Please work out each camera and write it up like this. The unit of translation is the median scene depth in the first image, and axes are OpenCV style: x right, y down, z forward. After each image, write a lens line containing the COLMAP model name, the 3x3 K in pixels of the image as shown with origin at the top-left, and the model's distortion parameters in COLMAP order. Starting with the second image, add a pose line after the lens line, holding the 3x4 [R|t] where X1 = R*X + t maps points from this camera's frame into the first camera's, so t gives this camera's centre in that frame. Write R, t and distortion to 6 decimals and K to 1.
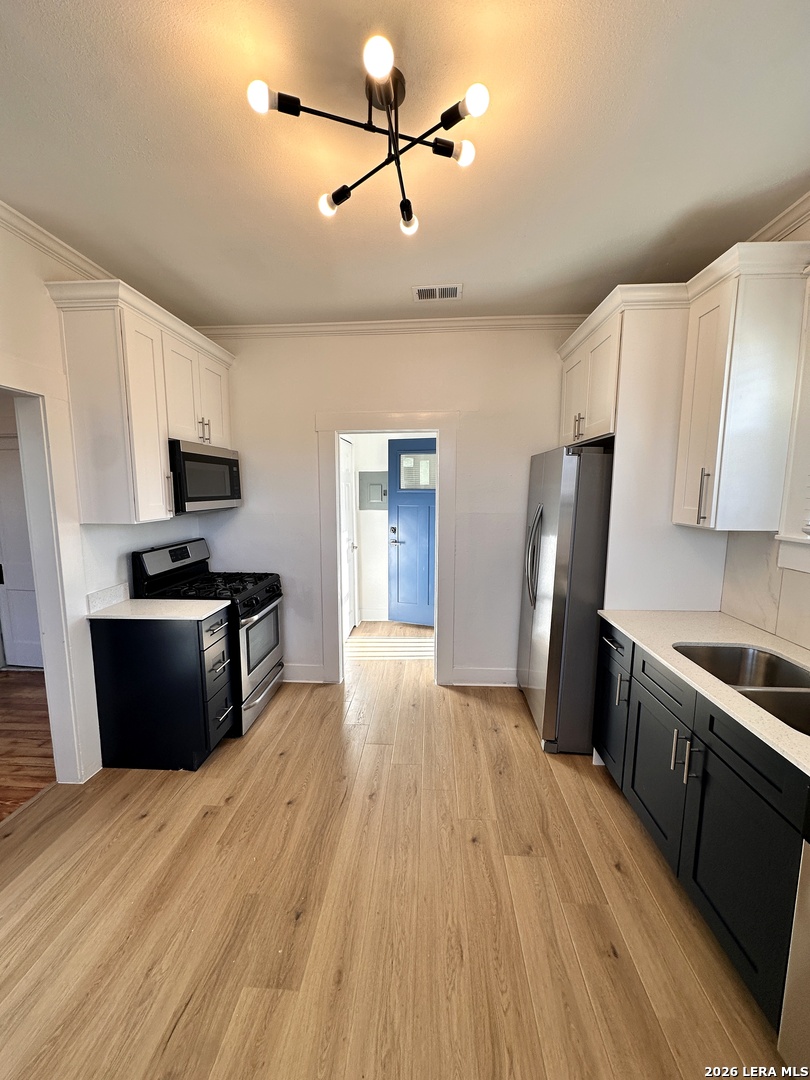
lens RADIAL K [[429.3, 0, 405.0], [0, 429.3, 540.0], [0, 0, 1]] dist [-0.001447, 0.000282]
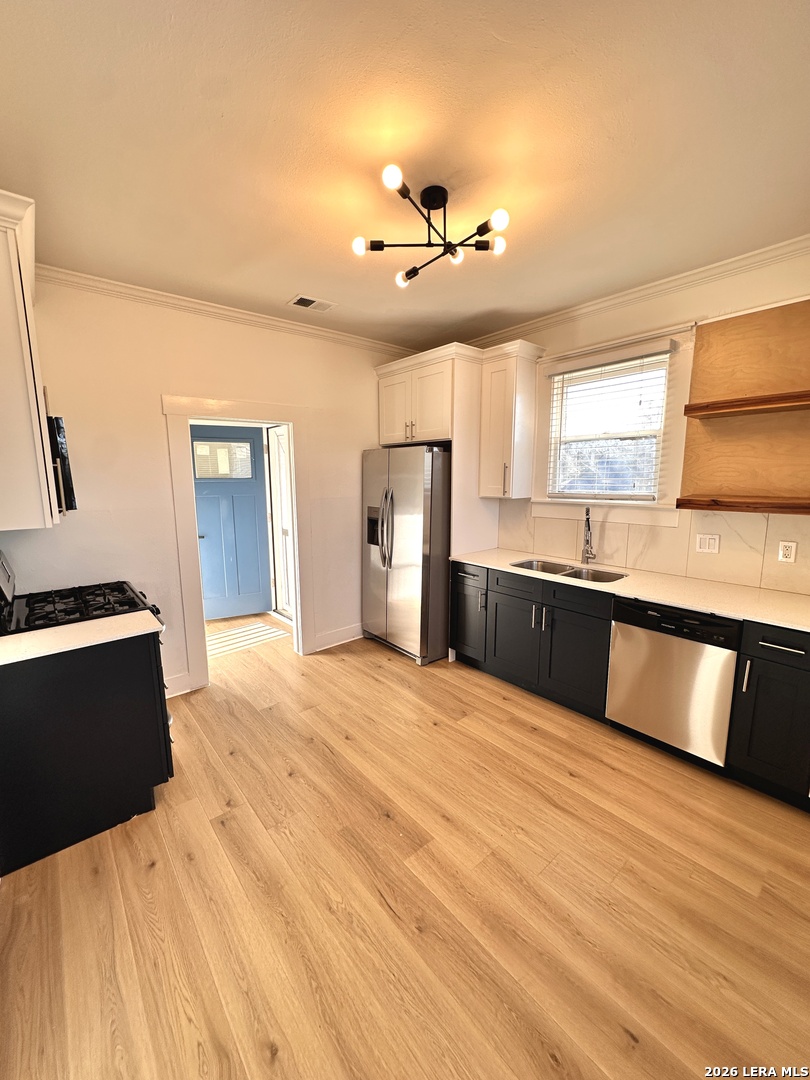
lens RADIAL K [[429.3, 0, 405.0], [0, 429.3, 540.0], [0, 0, 1]] dist [-0.001447, 0.000282]
pose [[0.720121, -0.110886, 0.684931, -0.756972], [0.092709, 0.993673, 0.063397, -0.005787], [-0.687627, 0.017846, 0.725845, 0.023172]]
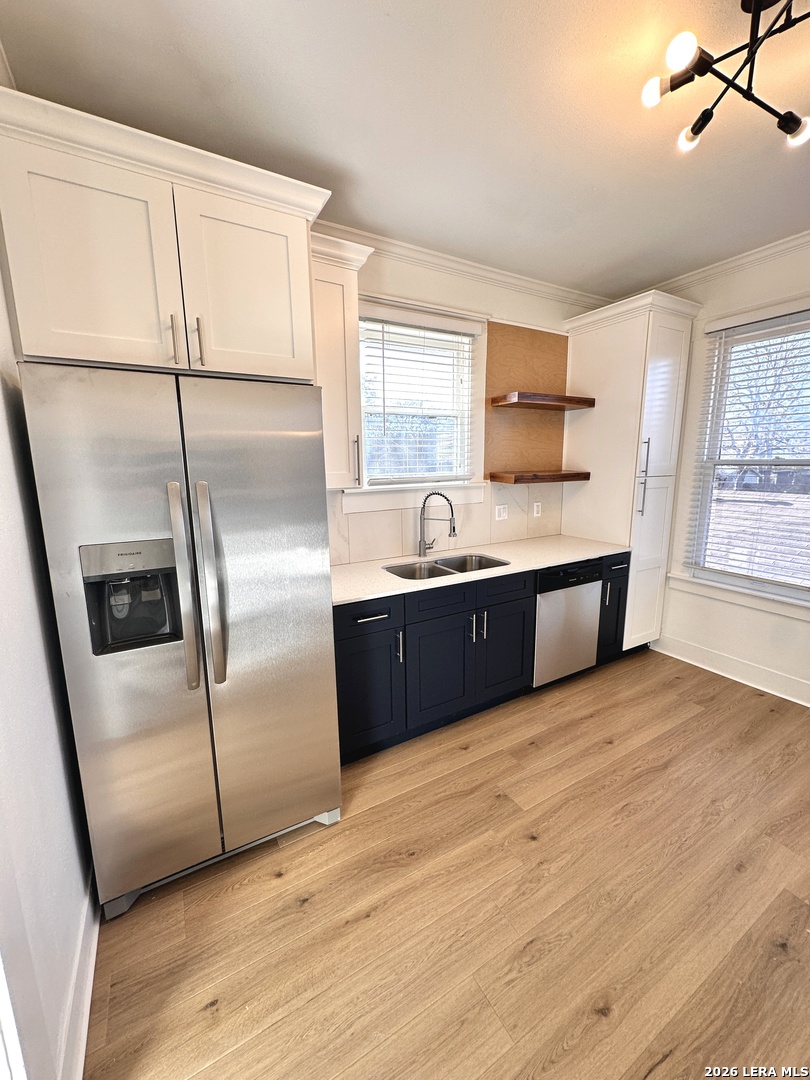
lens RADIAL K [[429.3, 0, 405.0], [0, 429.3, 540.0], [0, 0, 1]] dist [-0.001447, 0.000282]
pose [[-0.554726, -0.141936, 0.819837, -0.318739], [0.115040, 0.962794, 0.244525, -0.151559], [-0.824042, 0.229959, -0.517759, 1.435725]]
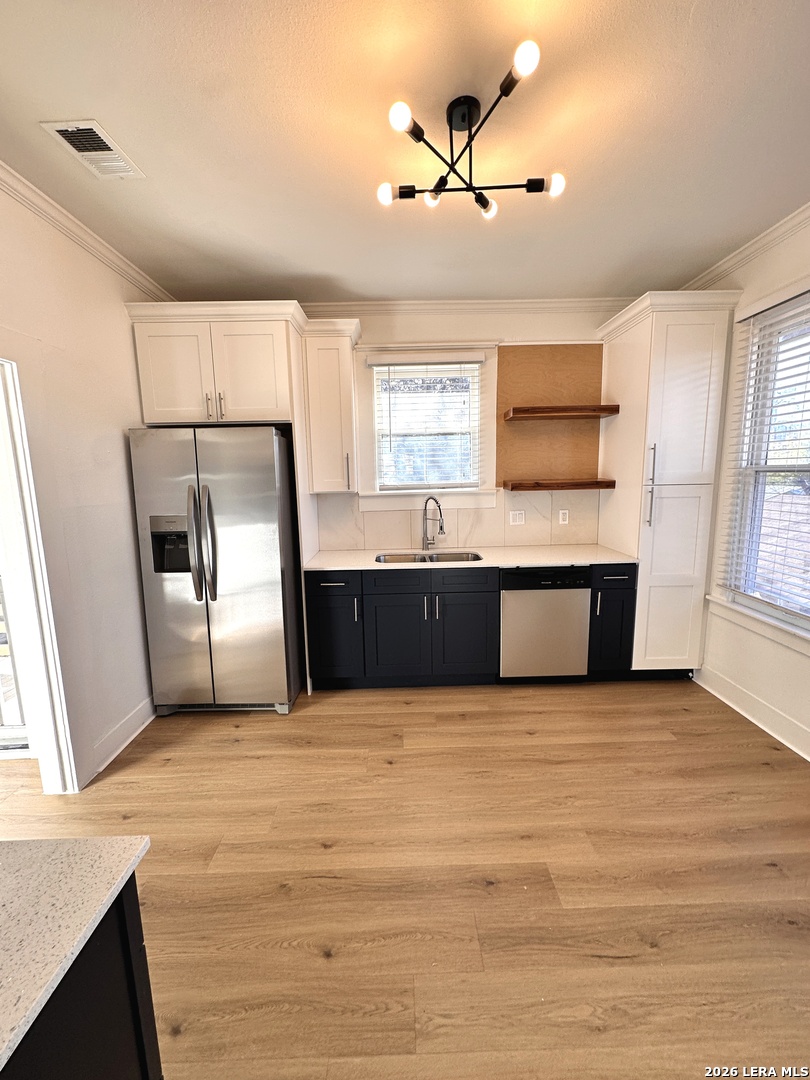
lens RADIAL K [[429.3, 0, 405.0], [0, 429.3, 540.0], [0, 0, 1]] dist [-0.001447, 0.000282]
pose [[-0.077785, -0.146411, 0.986161, -0.842523], [0.144191, 0.977106, 0.156440, -0.067933], [-0.986488, 0.154364, -0.054893, 0.861623]]
